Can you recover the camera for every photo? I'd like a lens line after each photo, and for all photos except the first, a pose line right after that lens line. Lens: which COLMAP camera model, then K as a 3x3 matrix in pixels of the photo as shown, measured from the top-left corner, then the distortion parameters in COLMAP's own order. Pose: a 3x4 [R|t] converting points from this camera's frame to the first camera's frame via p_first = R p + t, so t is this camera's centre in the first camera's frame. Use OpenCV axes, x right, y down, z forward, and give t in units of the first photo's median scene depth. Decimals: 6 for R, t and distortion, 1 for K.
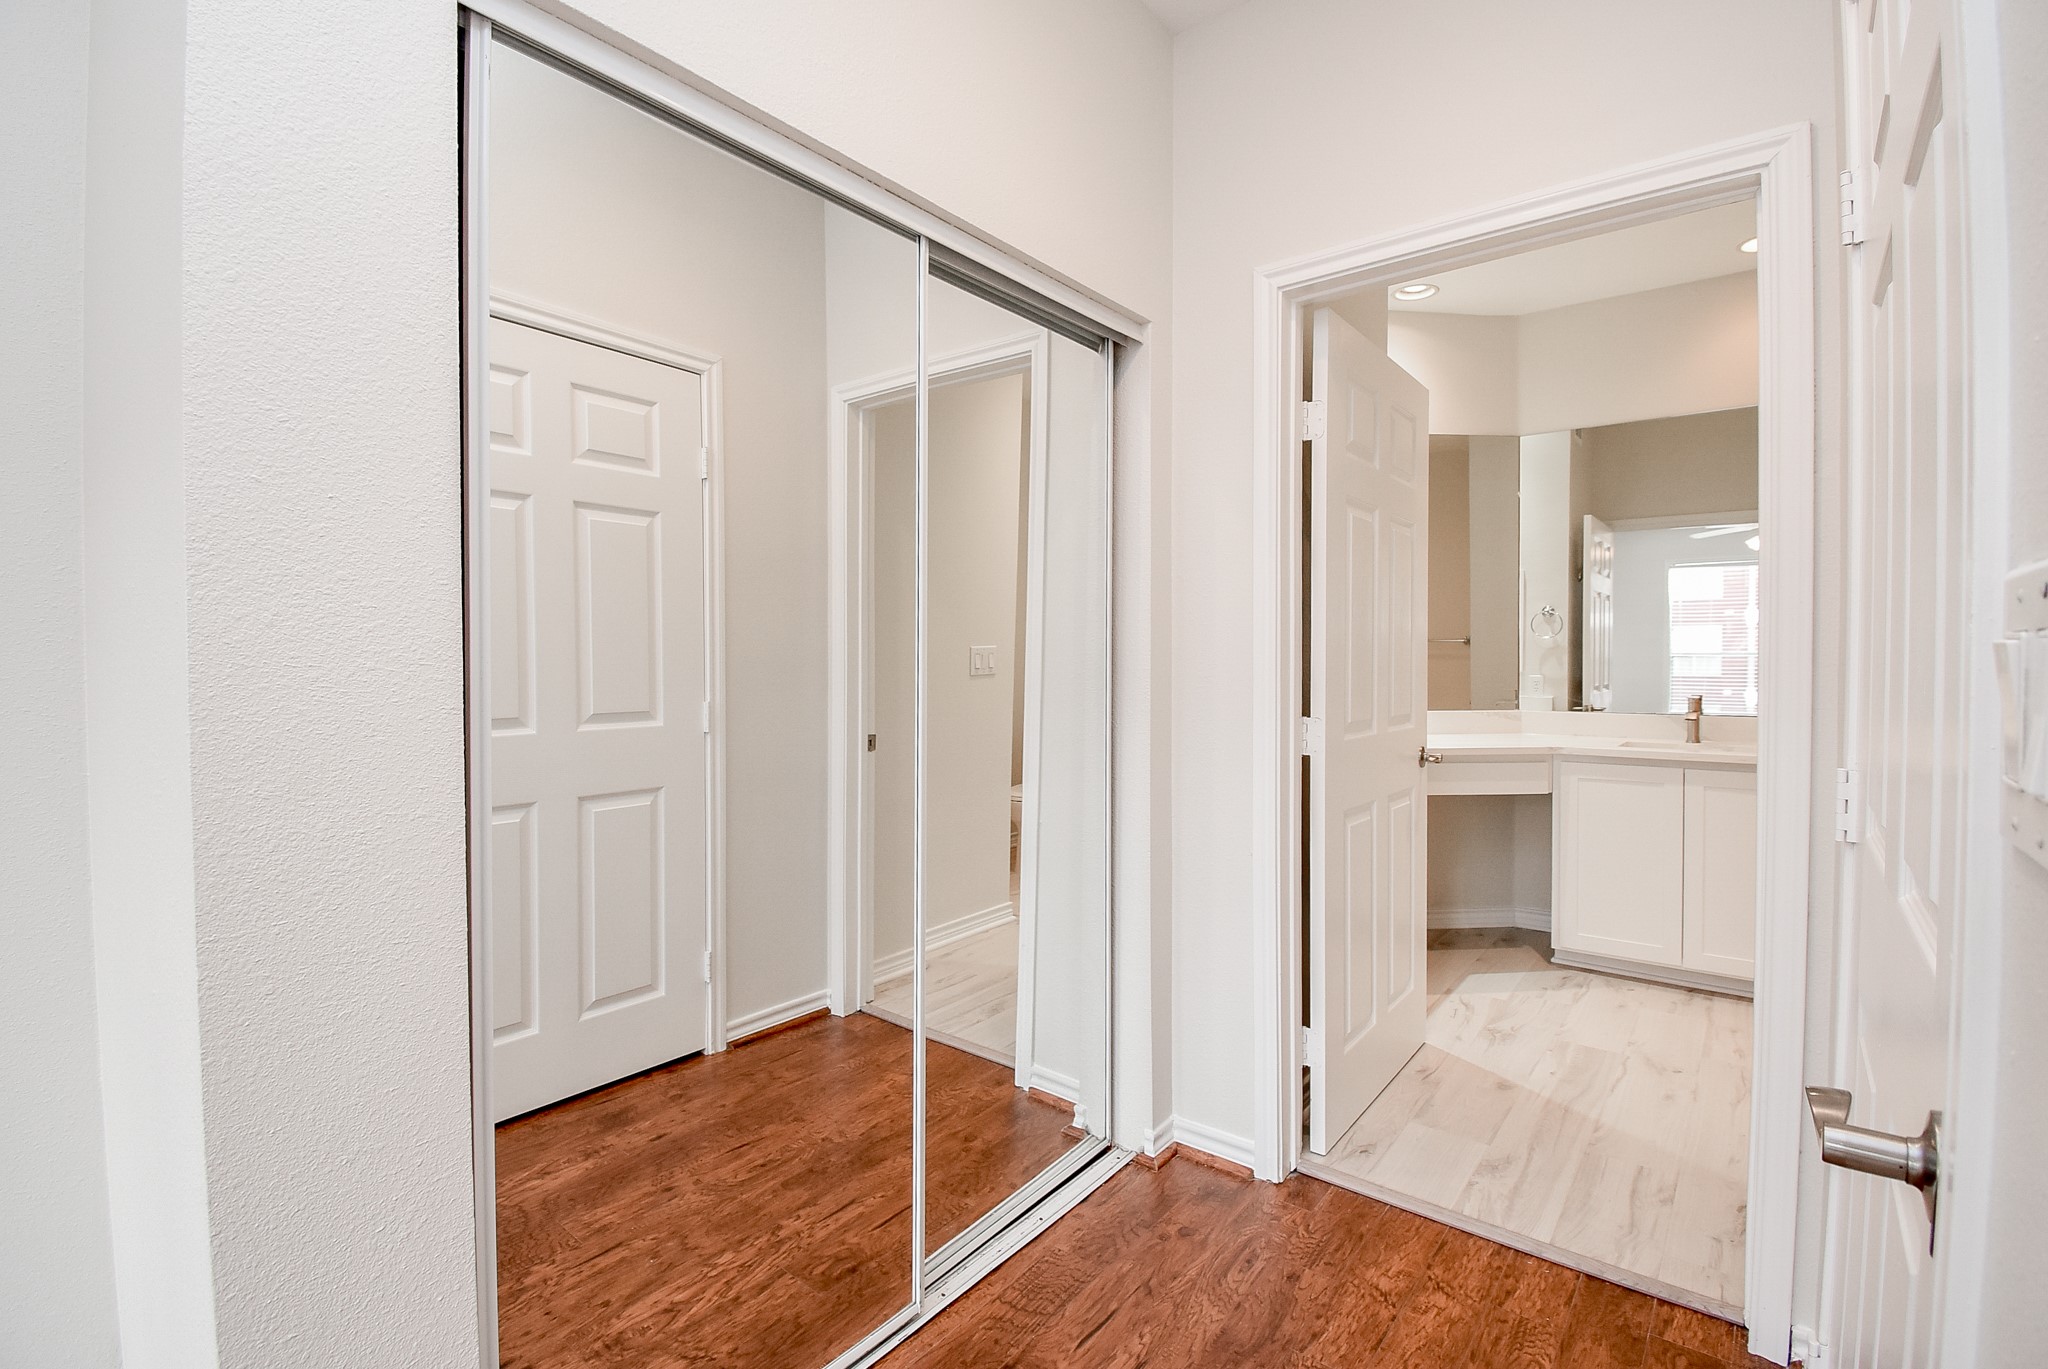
lens RADIAL K [[945.1, 0, 1024.0], [0, 945.1, 684.5], [0, 0, 1]] dist [0.028074, 0.000031]
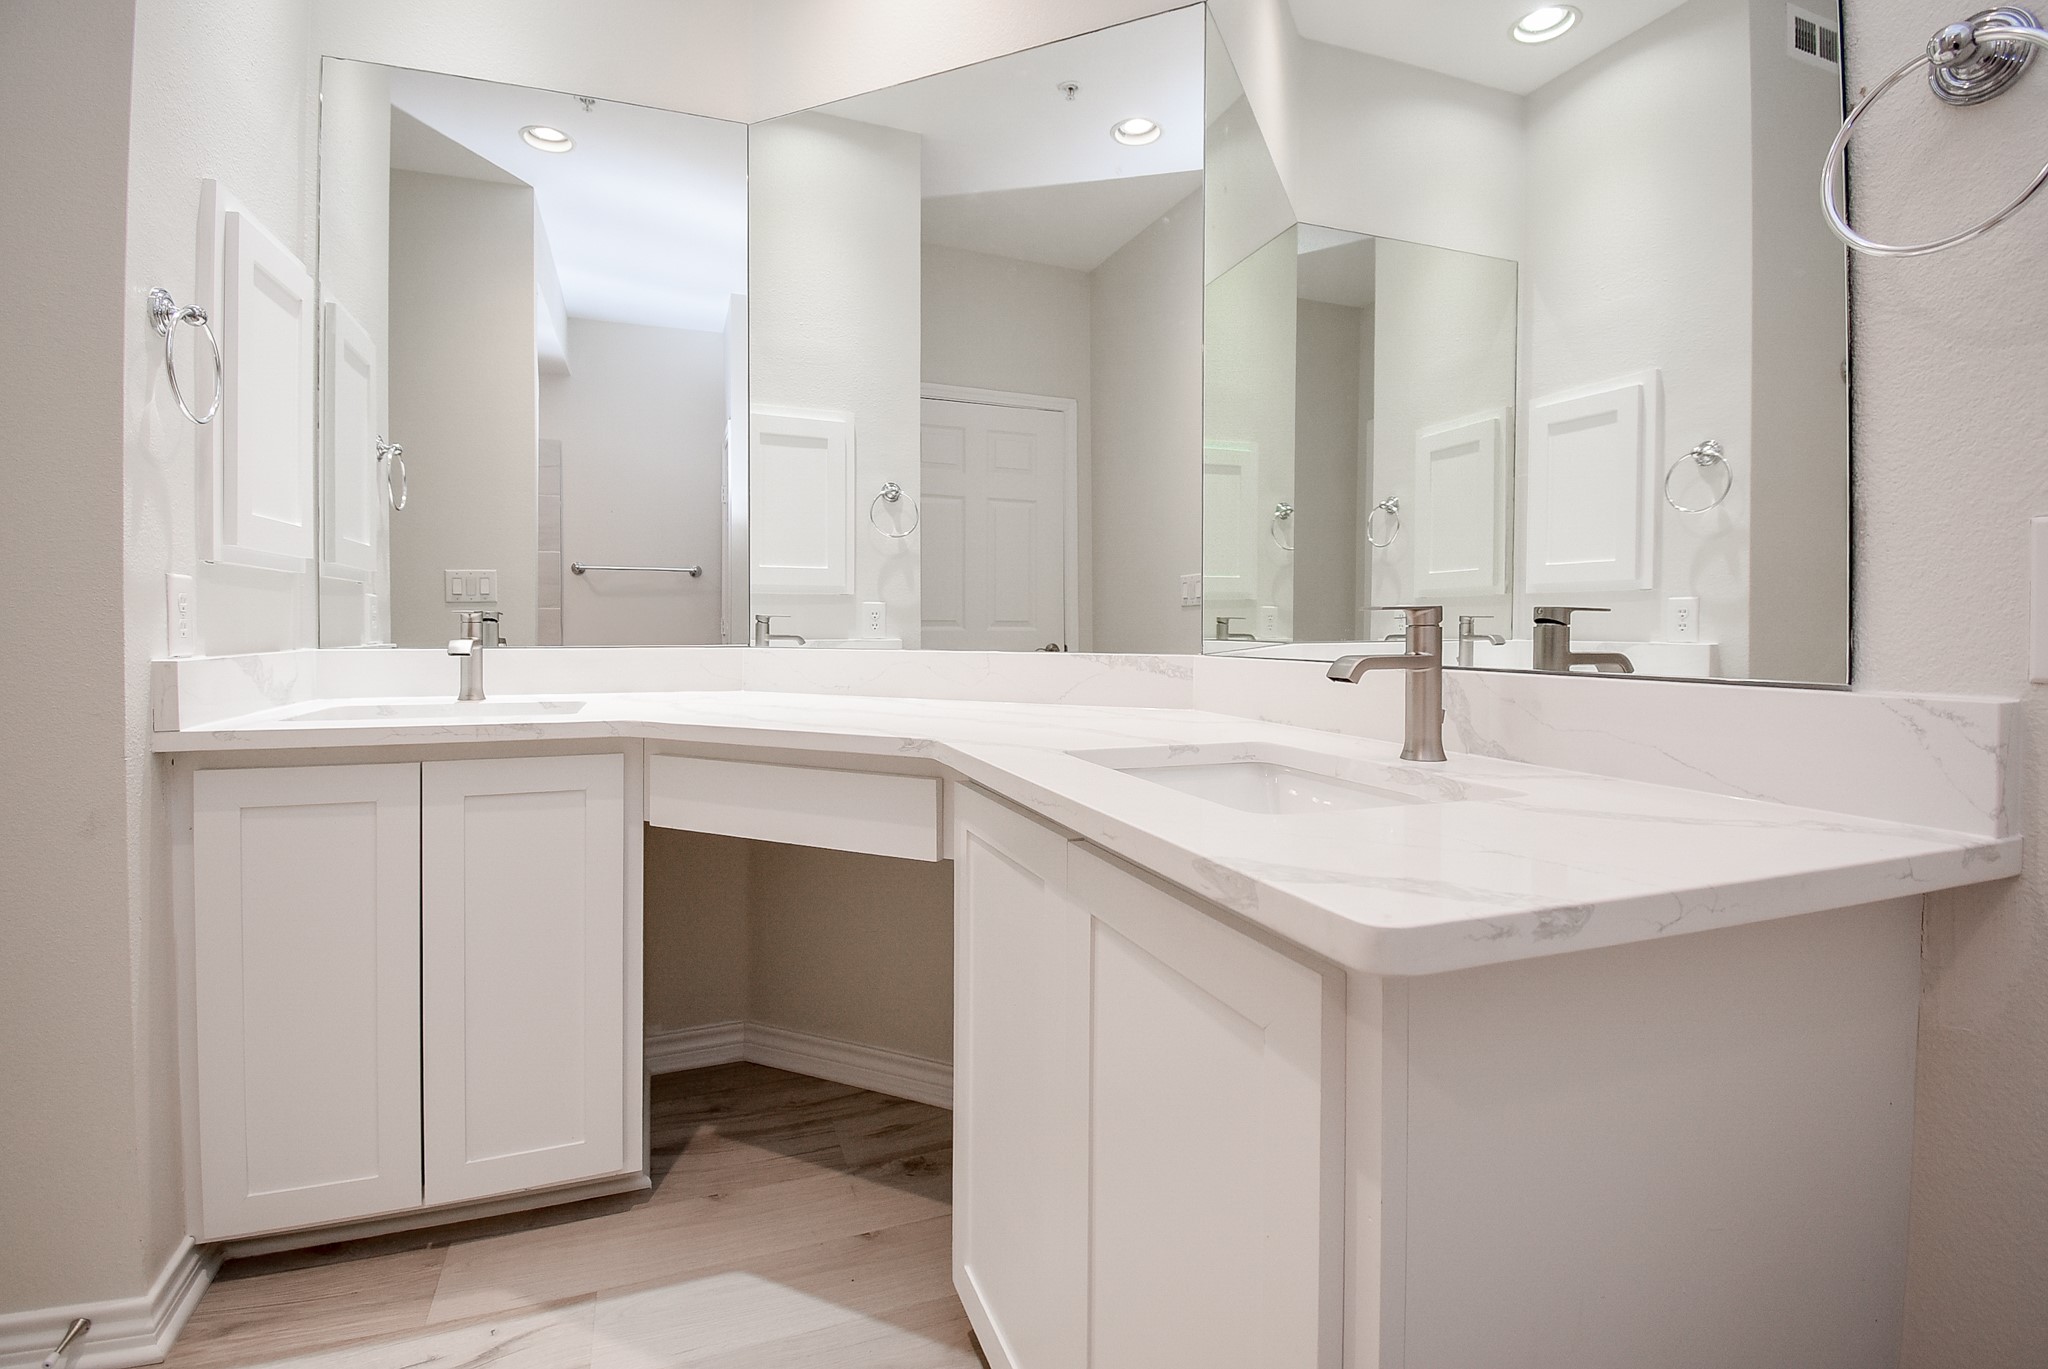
lens RADIAL K [[933.0, 0, 1019.9], [0, 933.0, 659.4], [0, 0, 1]] dist [-0.011969, -0.000178]
pose [[0.845474, 0.020140, -0.533636, 0.685419], [-0.016185, 0.999796, 0.012091, 0.026022], [0.533771, -0.001586, 0.845628, 0.633539]]
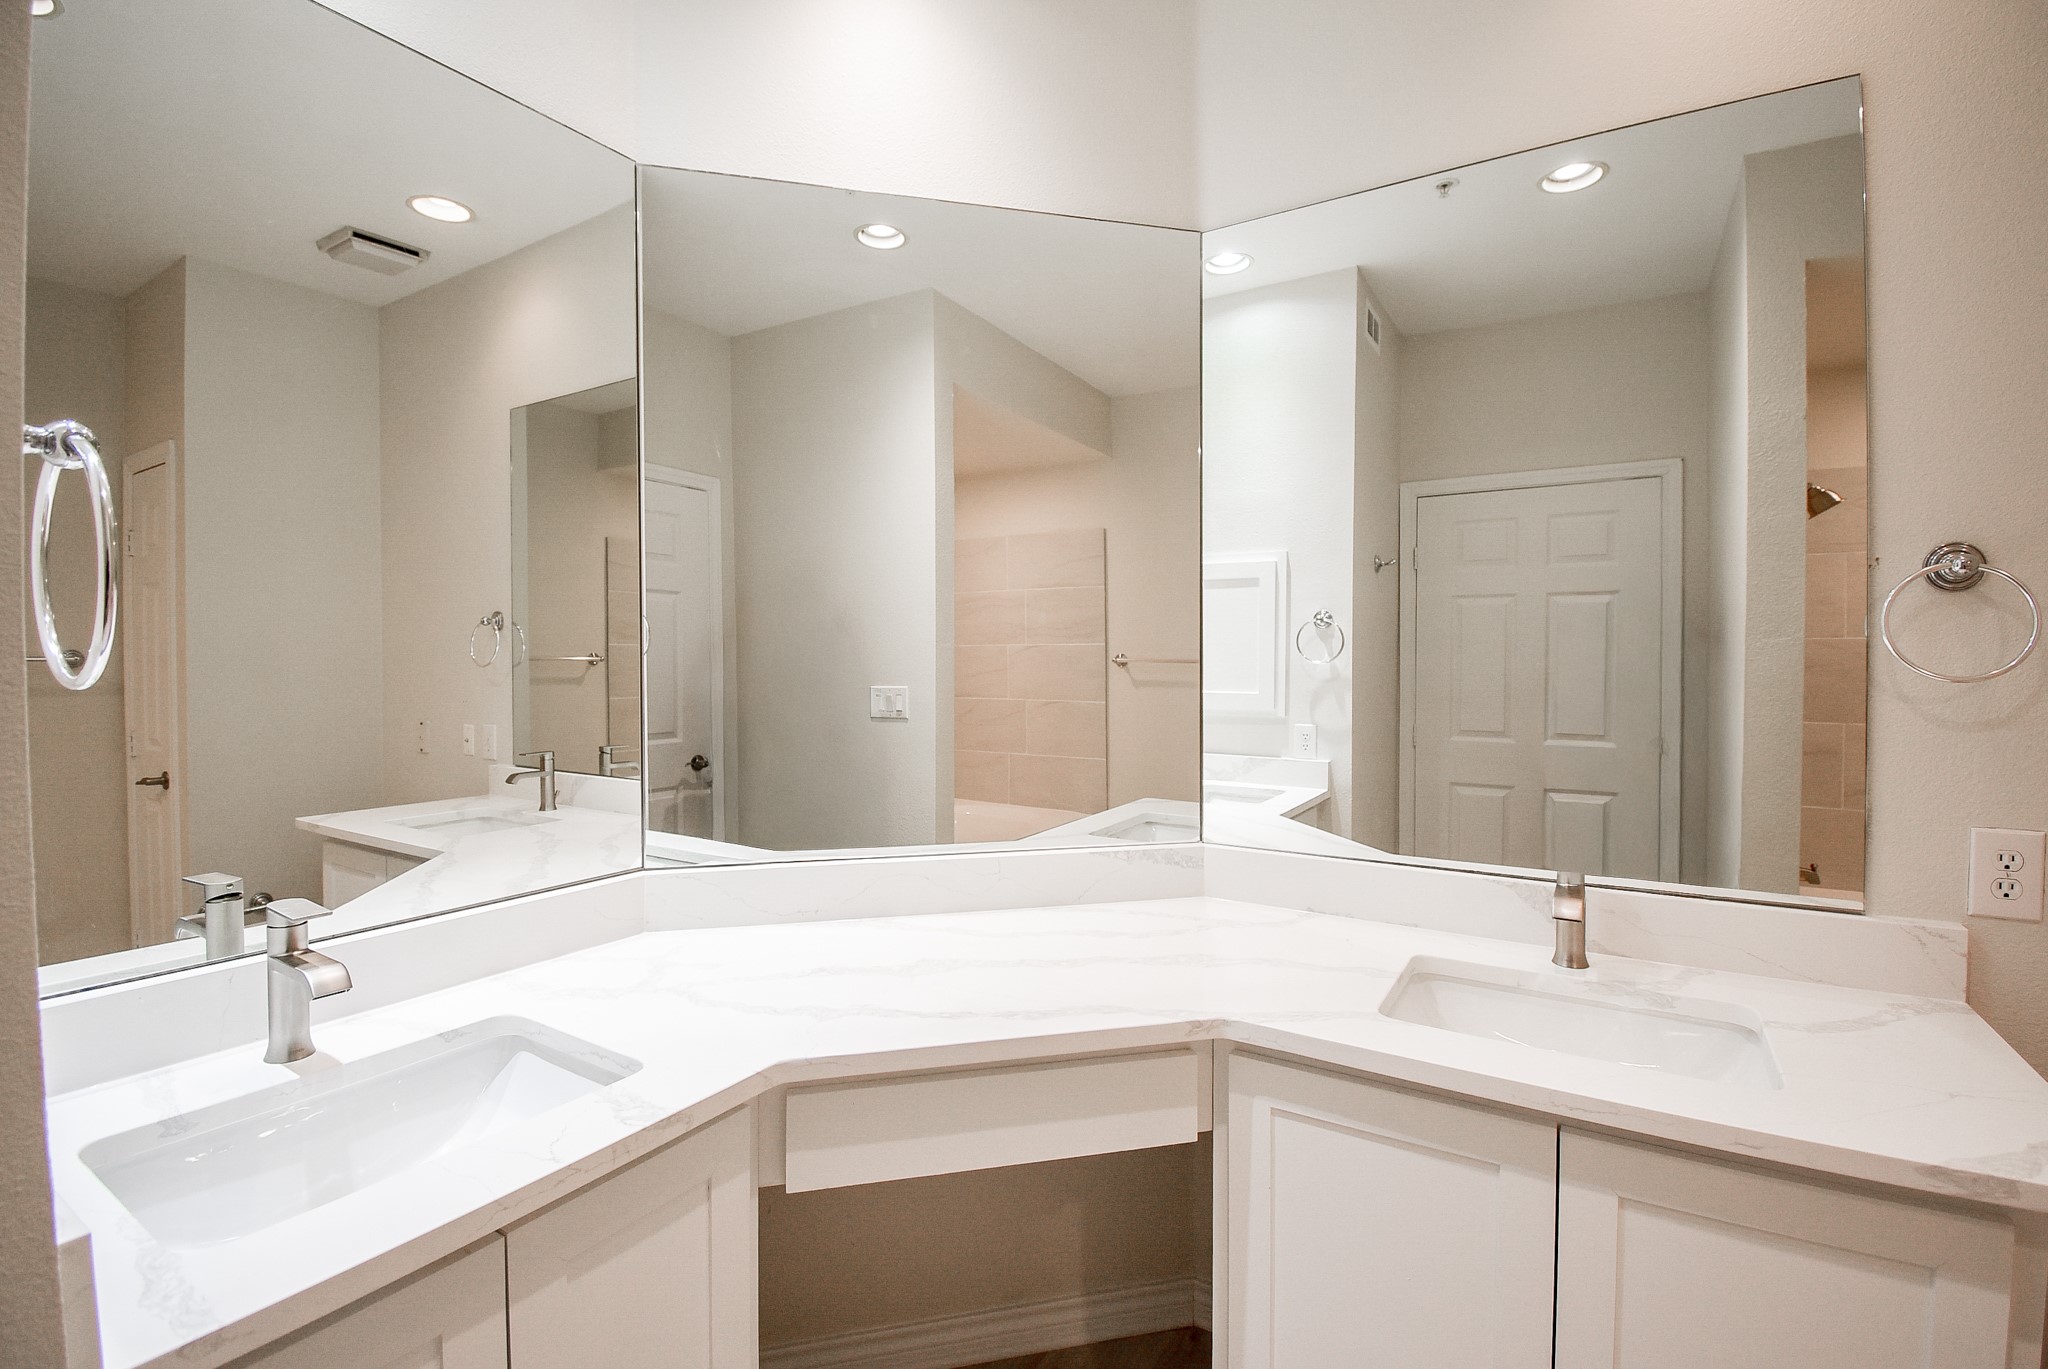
lens RADIAL K [[933.0, 0, 1019.9], [0, 933.0, 659.4], [0, 0, 1]] dist [-0.011969, -0.000178]
pose [[0.993666, 0.010969, 0.111841, 0.399054], [-0.008356, 0.999682, -0.023804, -0.046886], [-0.112067, 0.022718, 0.993441, 0.596882]]
